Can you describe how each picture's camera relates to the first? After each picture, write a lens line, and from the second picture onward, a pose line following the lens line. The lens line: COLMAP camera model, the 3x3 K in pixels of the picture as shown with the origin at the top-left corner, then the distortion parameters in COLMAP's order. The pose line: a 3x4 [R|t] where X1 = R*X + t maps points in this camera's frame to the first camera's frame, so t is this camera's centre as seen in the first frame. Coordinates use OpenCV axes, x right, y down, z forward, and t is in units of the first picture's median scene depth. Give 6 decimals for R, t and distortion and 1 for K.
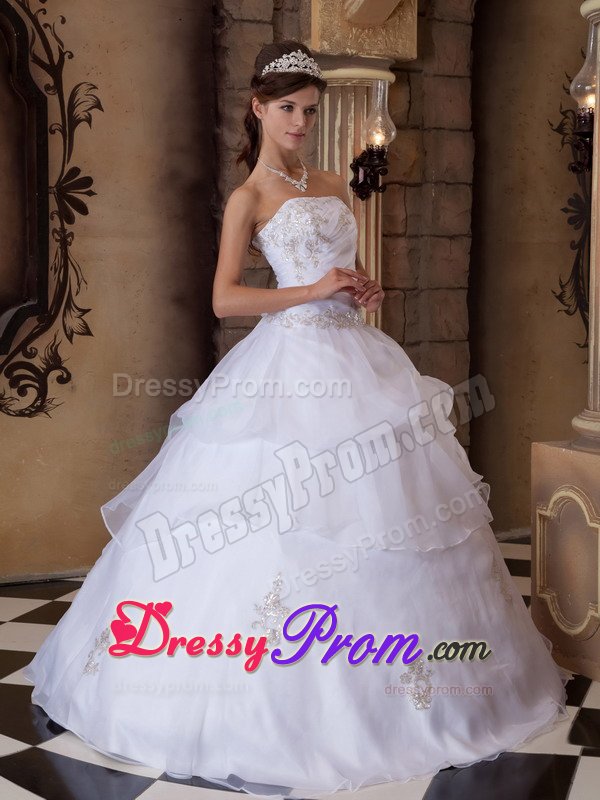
lens RADIAL K [[1438.3, 0, 305.7], [0, 1438.3, 356.6], [0, 0, 1]] dist [0.358886, 0.000000]
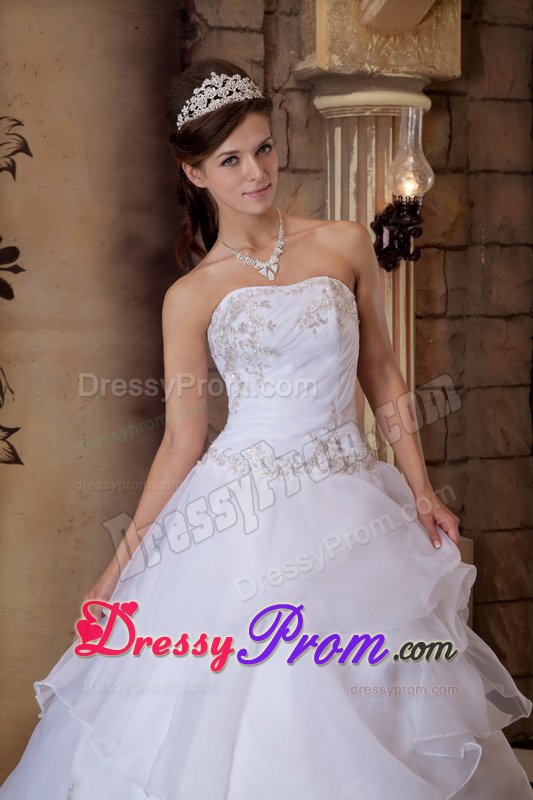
lens RADIAL K [[1611.4, 0, 277.6], [0, 1611.4, 424.1], [0, 0, 1]] dist [0.457762, 0.000000]
pose [[0.999673, -0.015484, -0.020343, -0.001587], [0.015342, 0.999857, -0.007123, -0.025319], [0.020451, 0.006809, 0.999768, 0.173236]]
